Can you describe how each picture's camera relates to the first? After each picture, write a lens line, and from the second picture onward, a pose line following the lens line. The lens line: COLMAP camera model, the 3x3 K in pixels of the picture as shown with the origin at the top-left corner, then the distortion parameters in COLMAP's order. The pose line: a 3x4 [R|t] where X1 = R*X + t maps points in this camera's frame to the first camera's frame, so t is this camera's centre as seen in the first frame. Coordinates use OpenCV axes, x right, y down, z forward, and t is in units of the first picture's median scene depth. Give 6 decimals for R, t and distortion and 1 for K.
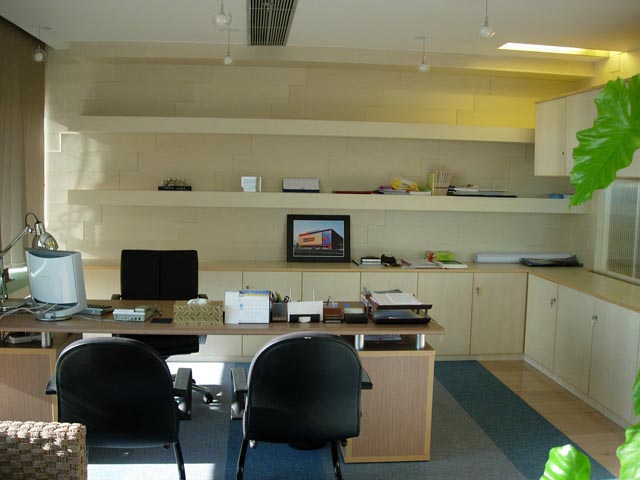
lens RADIAL K [[722.7, 0, 320.0], [0, 722.7, 240.0], [0, 0, 1]] dist [-0.177298, 0.038469]
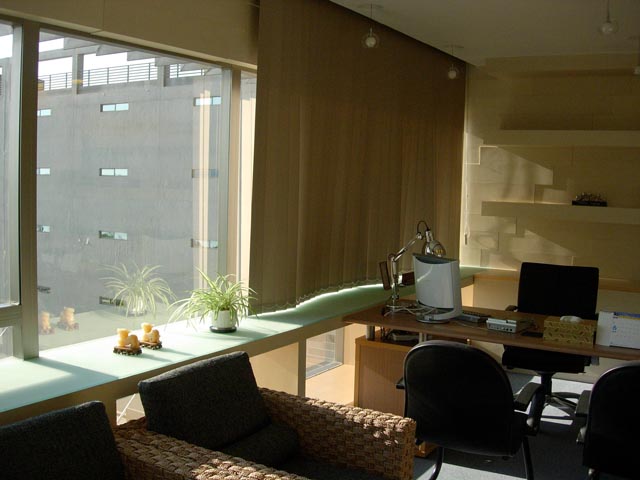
lens RADIAL K [[722.7, 0, 320.0], [0, 722.7, 240.0], [0, 0, 1]] dist [-0.177298, 0.038469]
pose [[0.802100, 0.050278, -0.595070, 0.122908], [-0.062523, 0.998043, 0.000049, 0.000270], [0.593908, 0.037166, 0.803674, 0.026808]]
